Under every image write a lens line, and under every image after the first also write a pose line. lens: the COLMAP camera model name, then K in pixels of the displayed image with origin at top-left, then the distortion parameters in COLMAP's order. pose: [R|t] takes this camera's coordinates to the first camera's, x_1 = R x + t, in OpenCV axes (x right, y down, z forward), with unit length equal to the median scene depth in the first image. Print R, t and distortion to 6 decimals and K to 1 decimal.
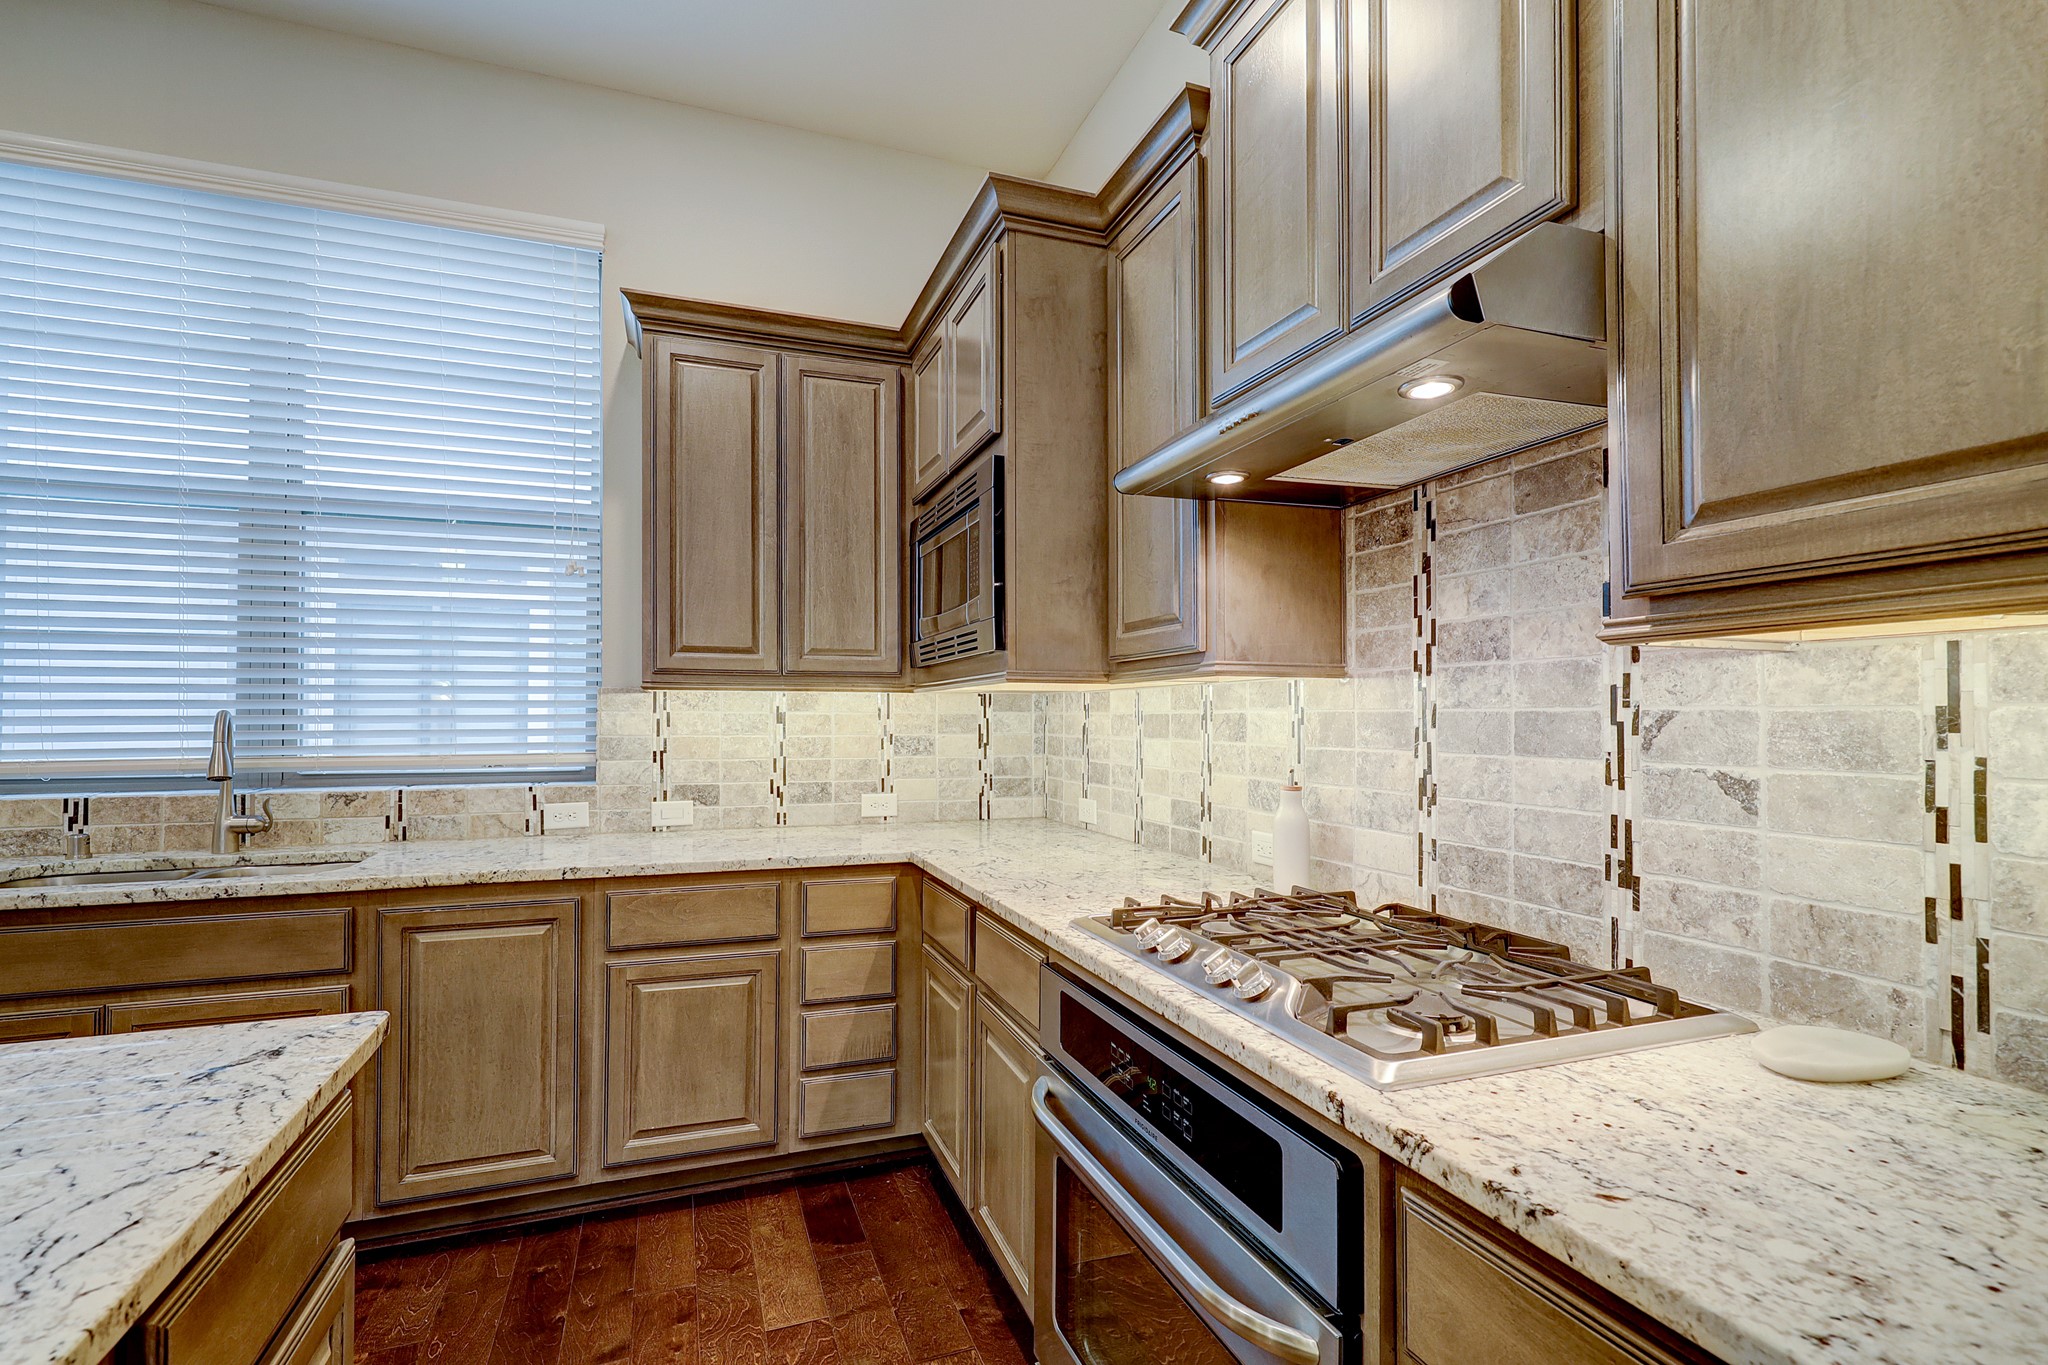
lens RADIAL K [[883.7, 0, 983.7], [0, 883.7, 708.6], [0, 0, 1]] dist [0.001122, 0.000266]
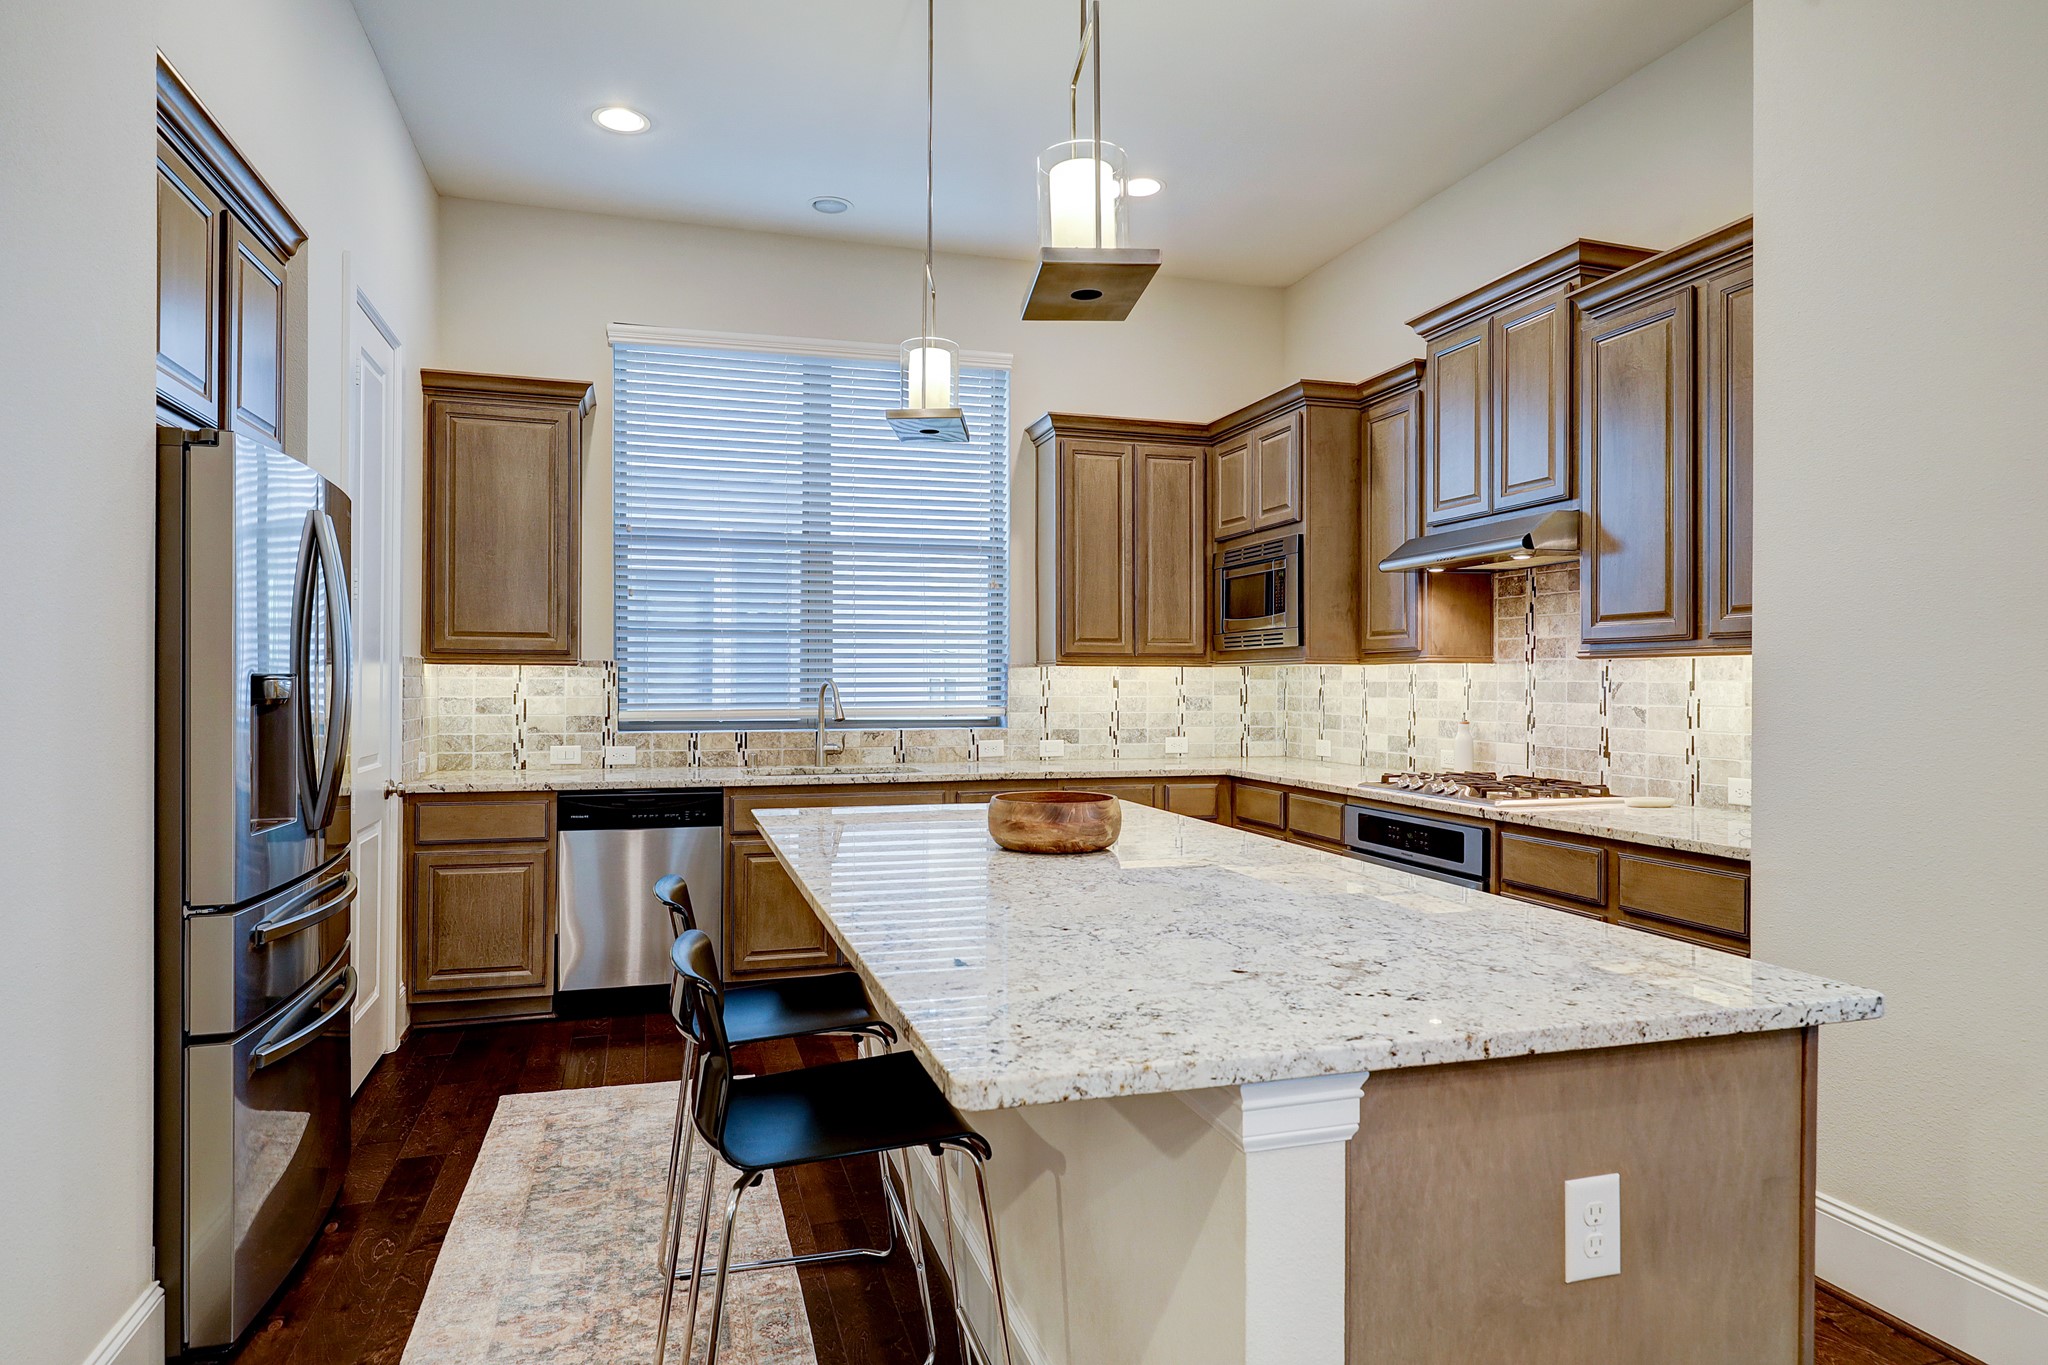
lens RADIAL K [[1358.3, 0, 1056.5], [0, 1358.3, 680.9], [0, 0, 1]] dist [0.002301, -0.001534]
pose [[0.998373, 0.001392, 0.056996, -0.554146], [-0.001946, 0.999951, 0.009665, -0.019328], [-0.056980, -0.009761, 0.998328, -1.489498]]
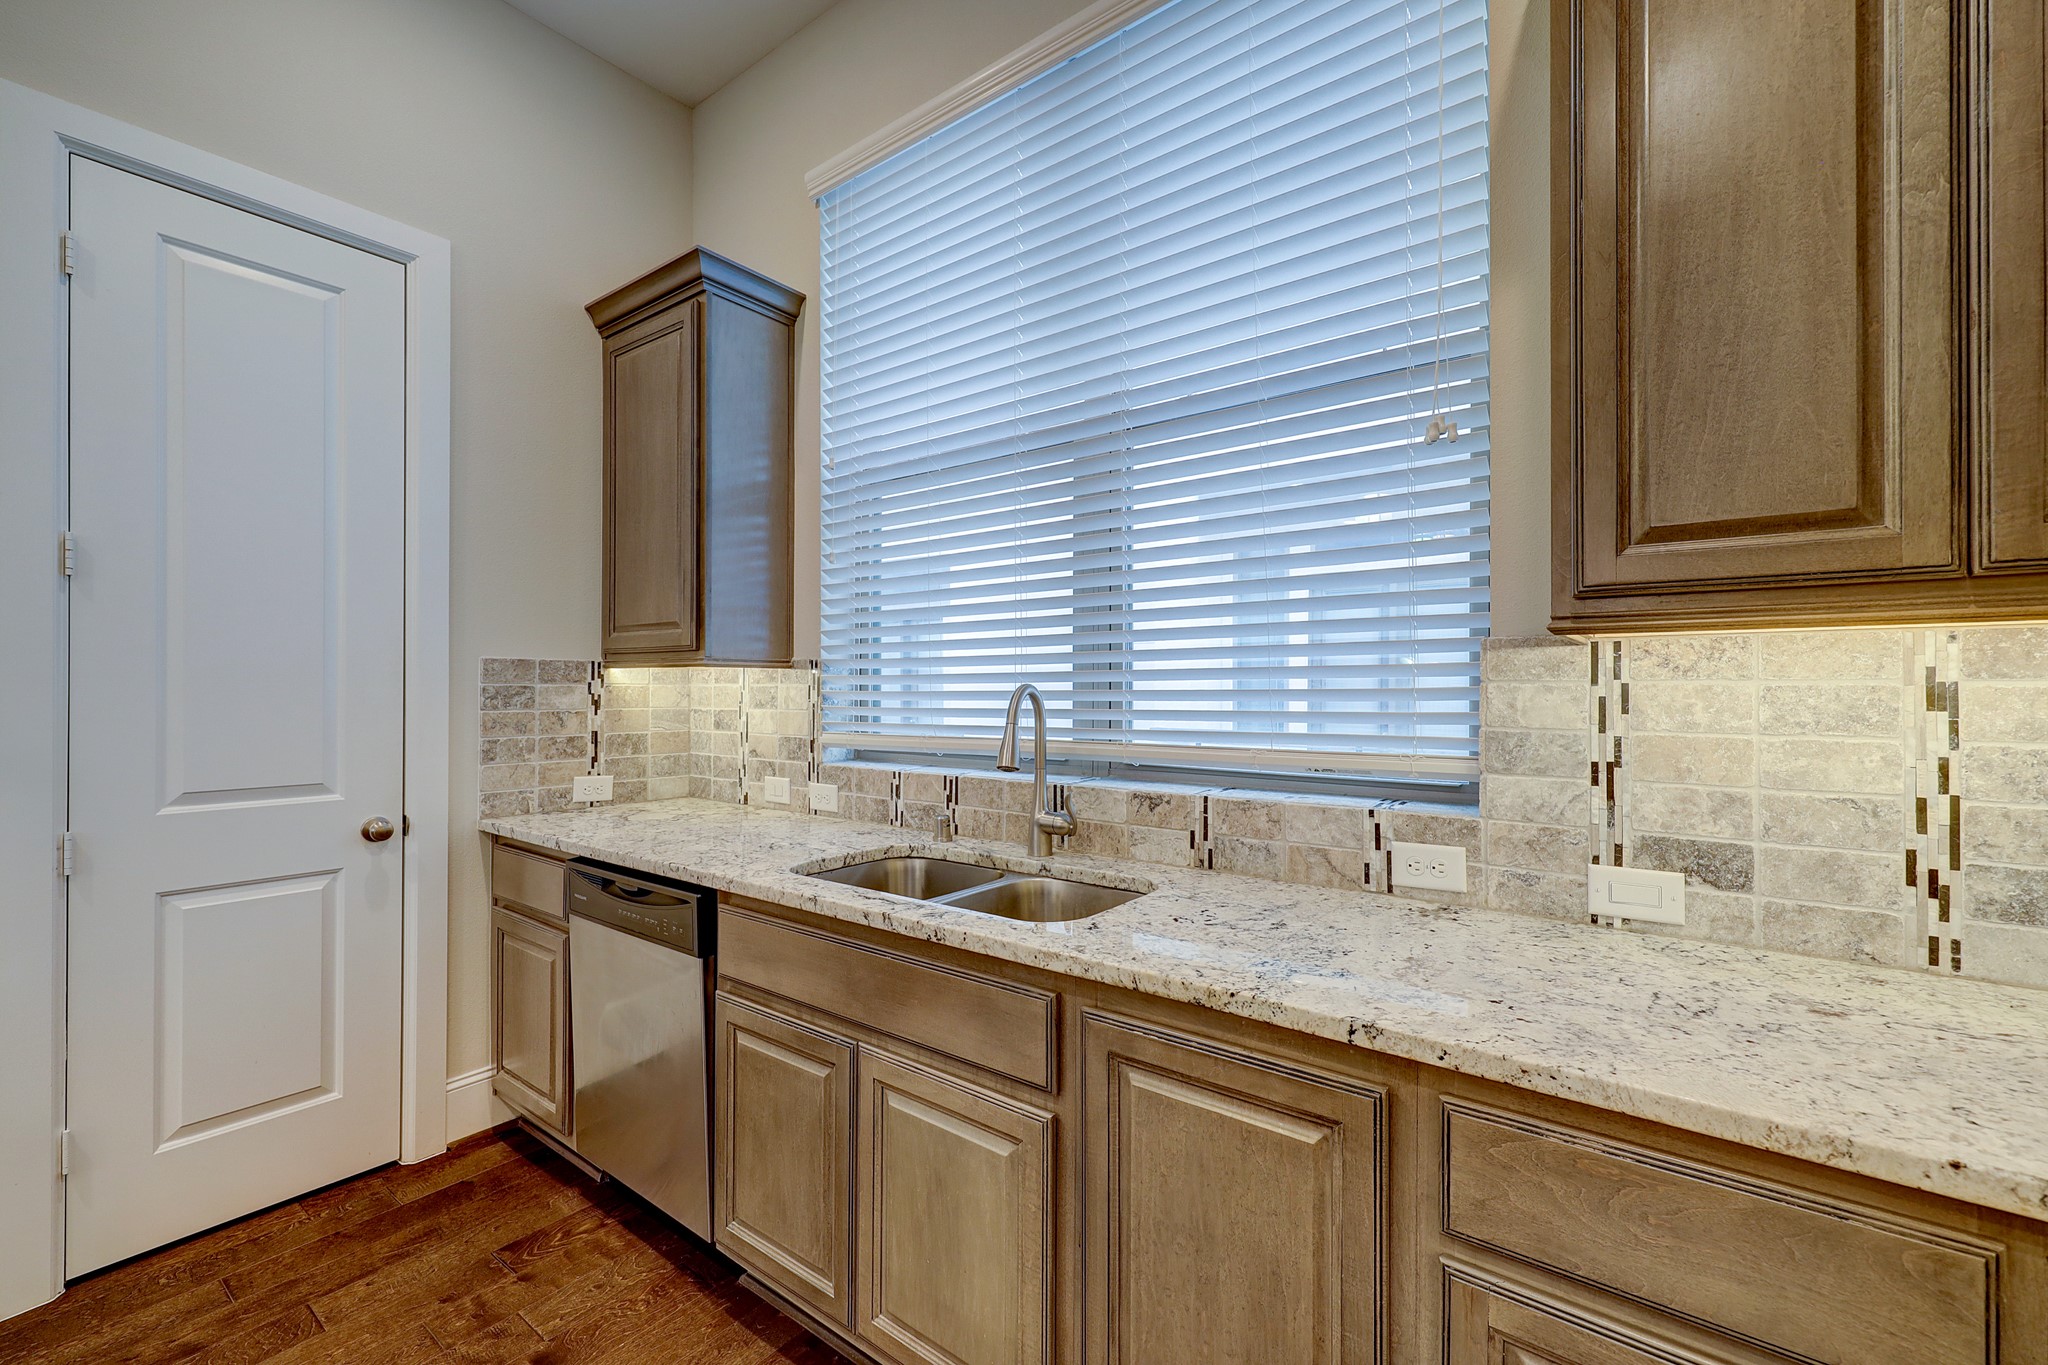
lens RADIAL K [[810.1, 0, 1132.8], [0, 810.1, 689.1], [0, 0, 1]] dist [0.001629, 0.000017]
pose [[0.590509, -0.001146, -0.807030, -0.184072], [0.007264, 0.999966, 0.003895, 0.004127], [0.806999, -0.008163, 0.590497, 0.607226]]
